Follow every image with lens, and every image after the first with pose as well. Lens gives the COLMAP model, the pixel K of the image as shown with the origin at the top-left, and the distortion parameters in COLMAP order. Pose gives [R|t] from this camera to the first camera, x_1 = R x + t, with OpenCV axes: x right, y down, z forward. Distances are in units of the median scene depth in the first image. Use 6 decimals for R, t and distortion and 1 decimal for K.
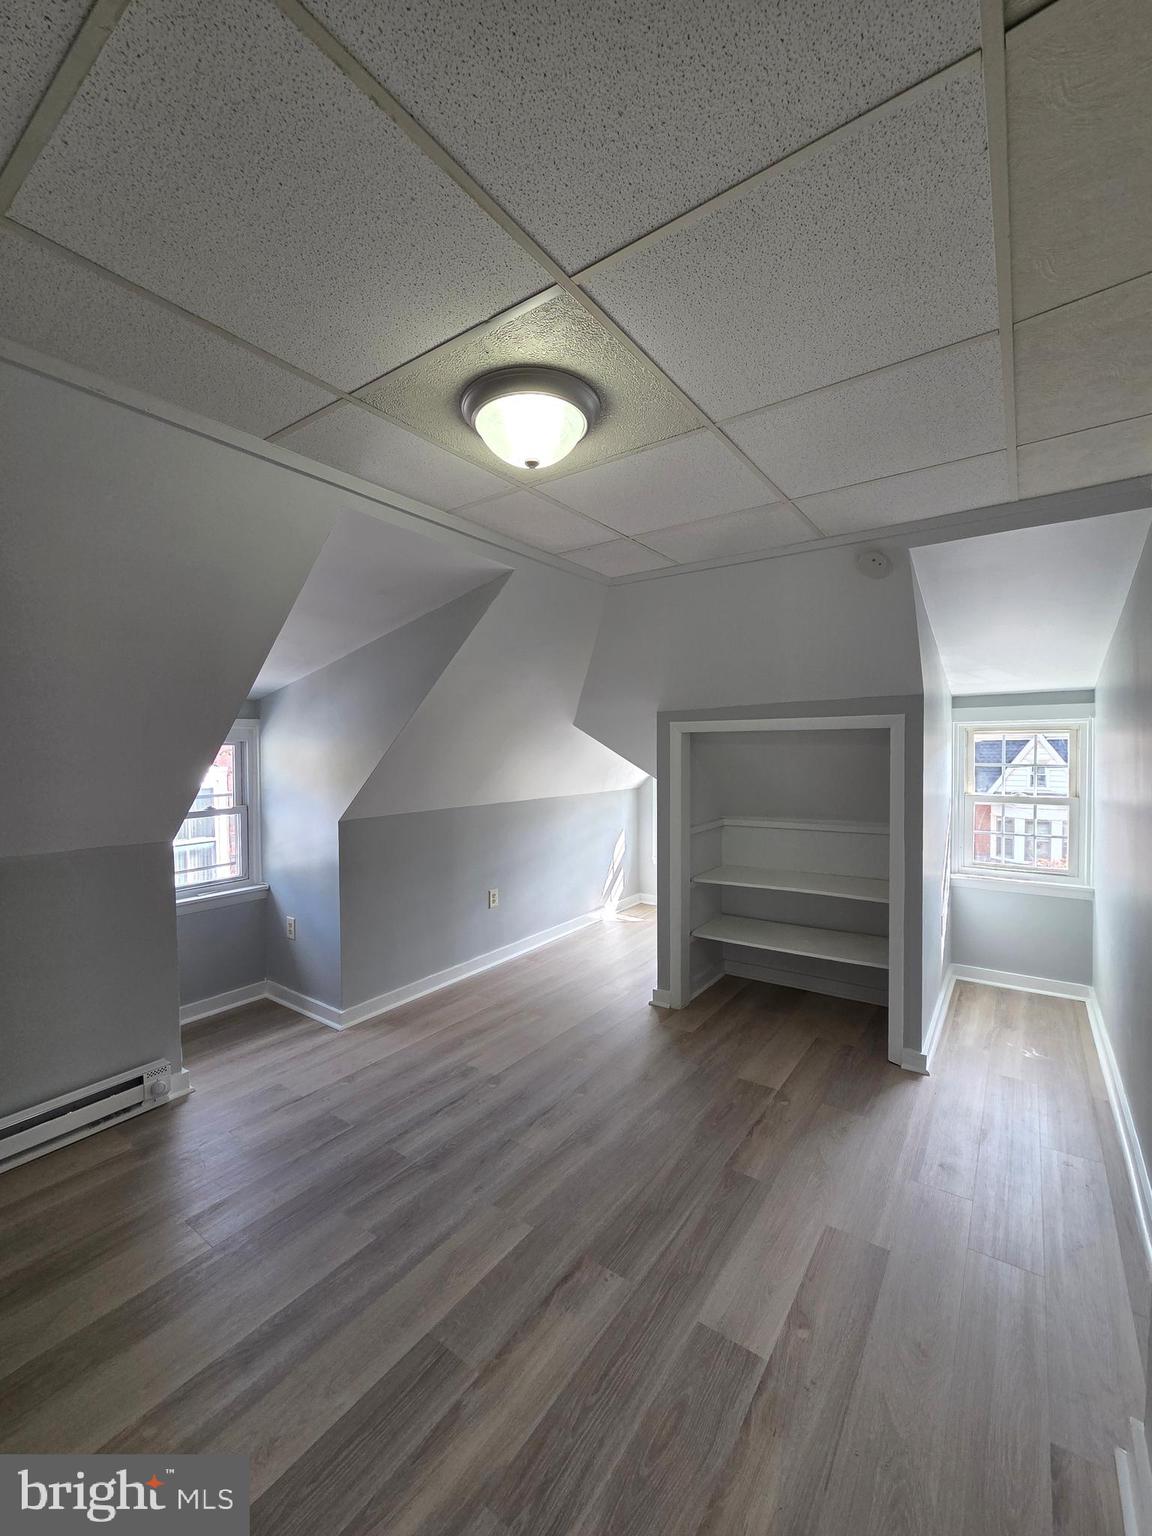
lens RADIAL K [[625.3, 0, 582.3], [0, 625.3, 762.1], [0, 0, 1]] dist [-0.000295, -0.000804]
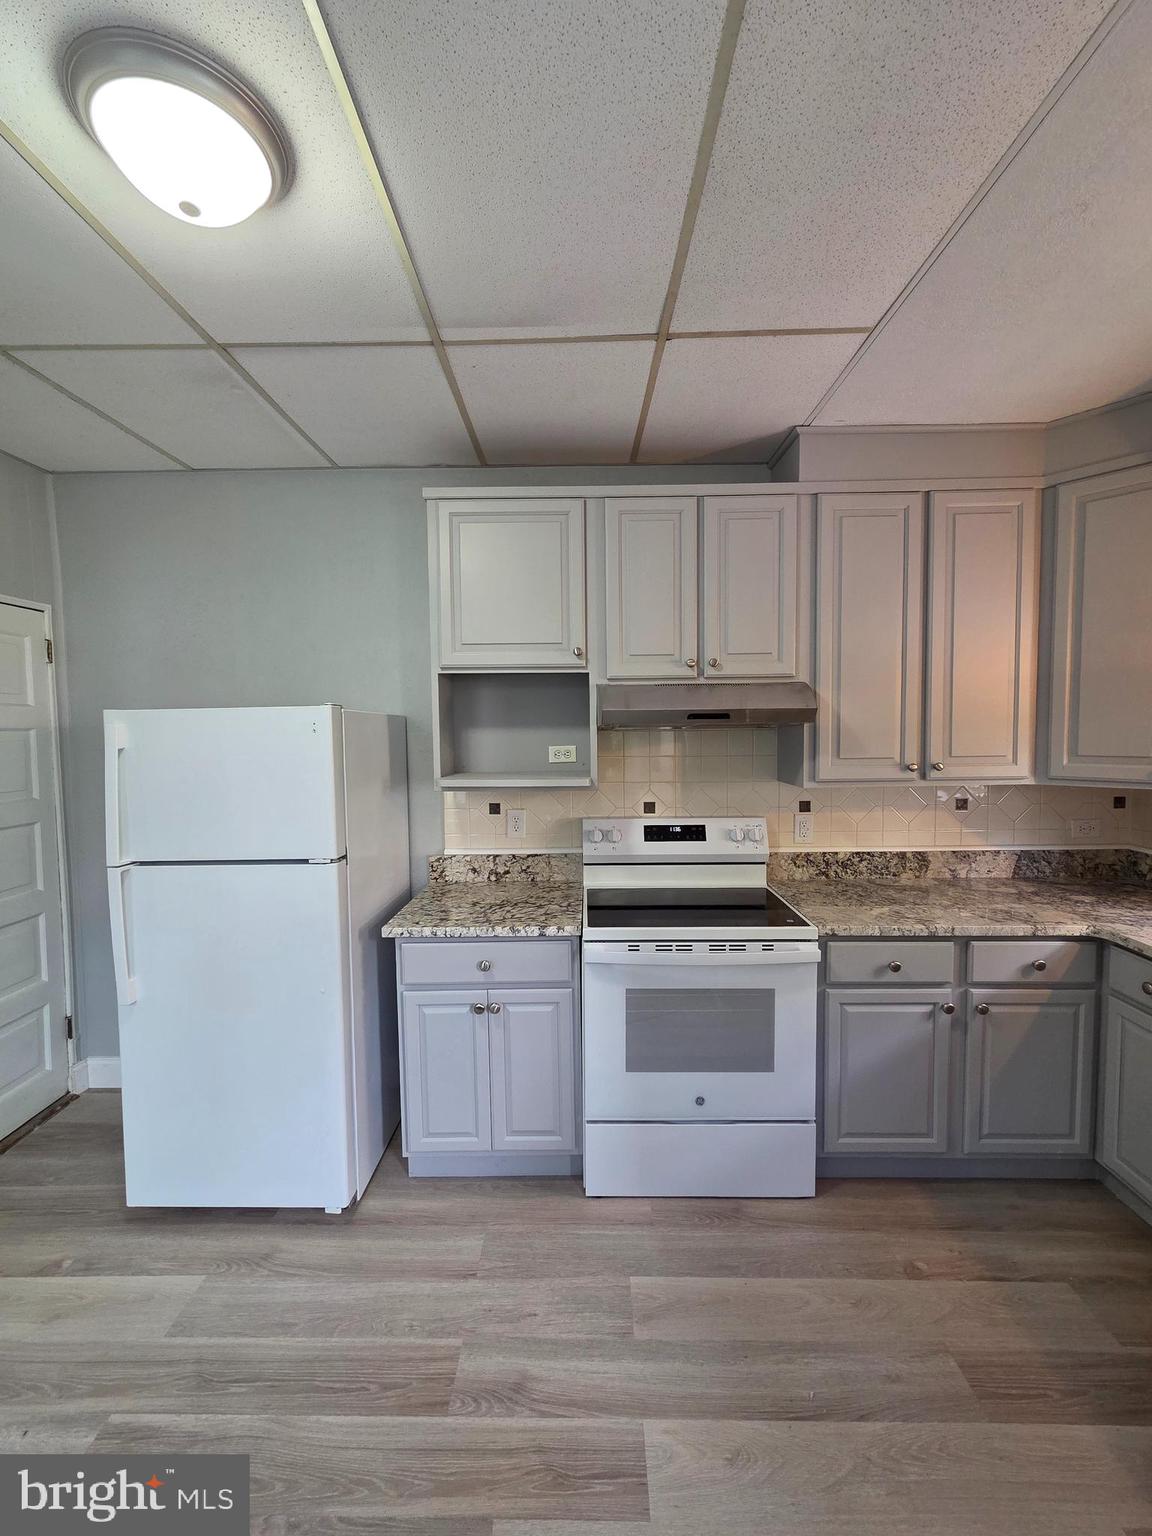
lens RADIAL K [[625.3, 0, 575.8], [0, 625.3, 762.4], [0, 0, 1]] dist [-0.000295, -0.000804]
pose [[-0.567698, -0.036657, 0.822420, -0.994495], [0.032067, 0.997265, 0.066585, -0.045362], [-0.822612, 0.064173, -0.564970, 1.275815]]
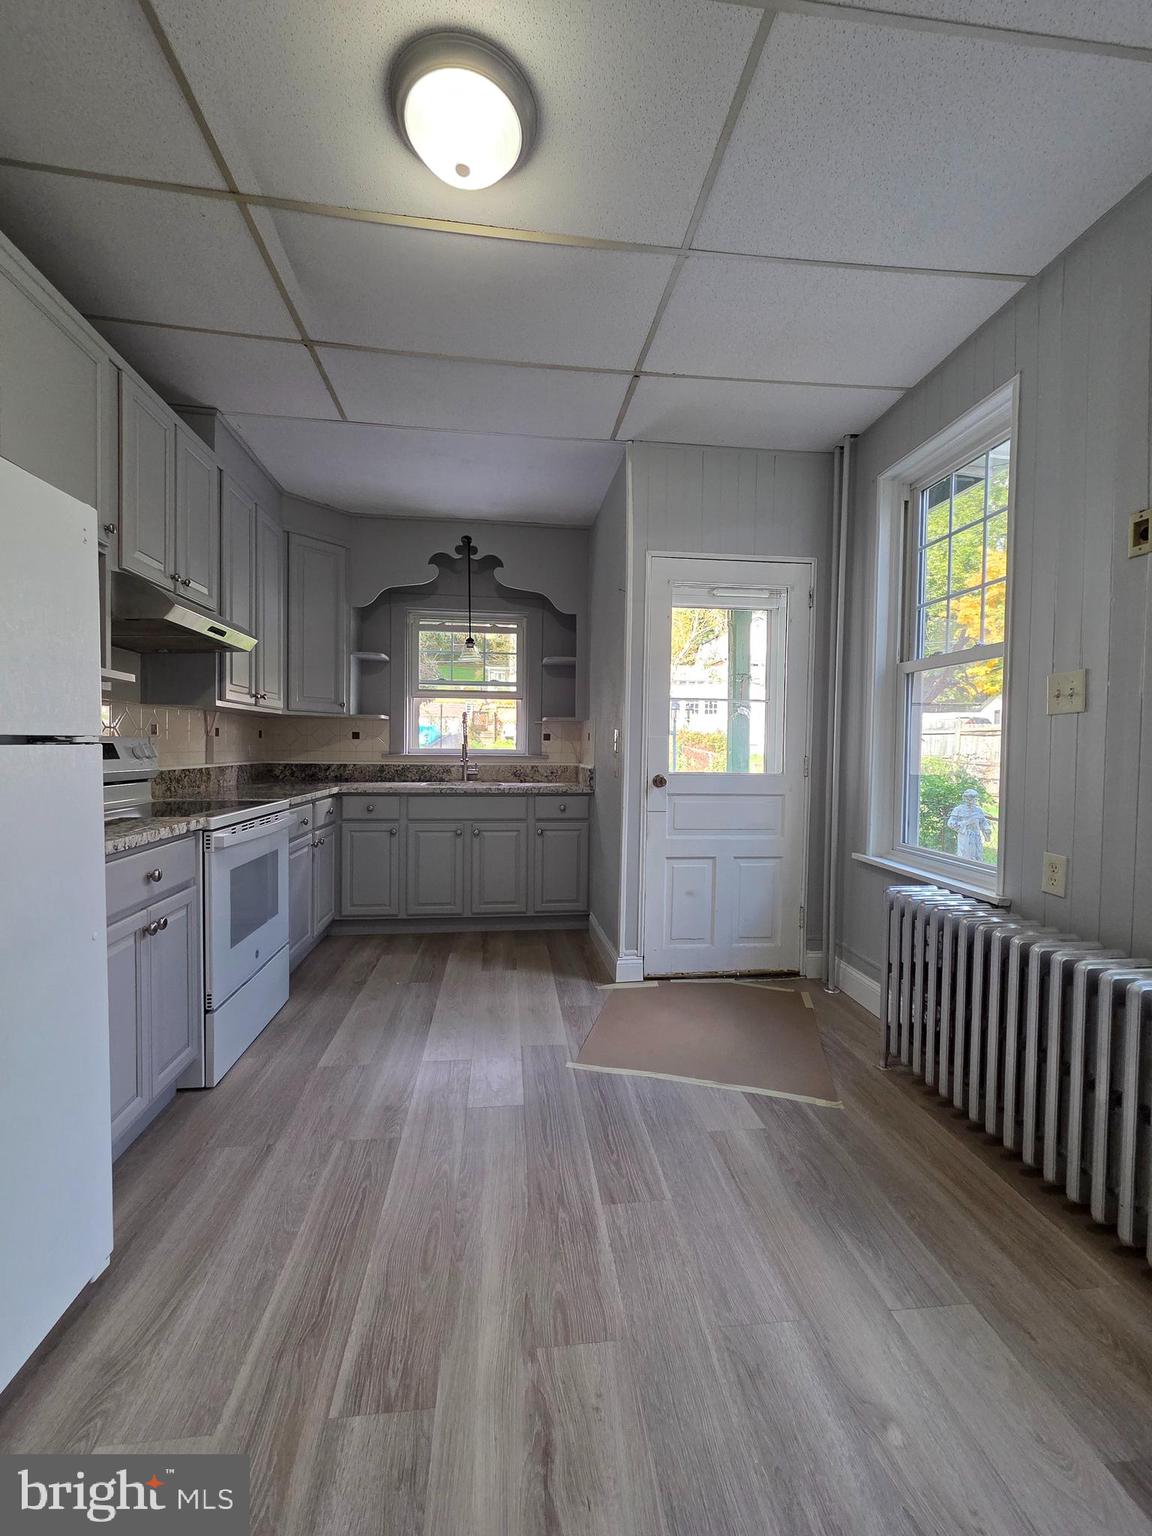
lens RADIAL K [[625.3, 0, 575.7], [0, 625.3, 764.2], [0, 0, 1]] dist [-0.000295, -0.000804]
pose [[-0.738845, 0.012295, -0.673764, 0.475595], [-0.025179, 0.998632, 0.045834, 0.210879], [0.673405, 0.050830, -0.737524, 2.095224]]
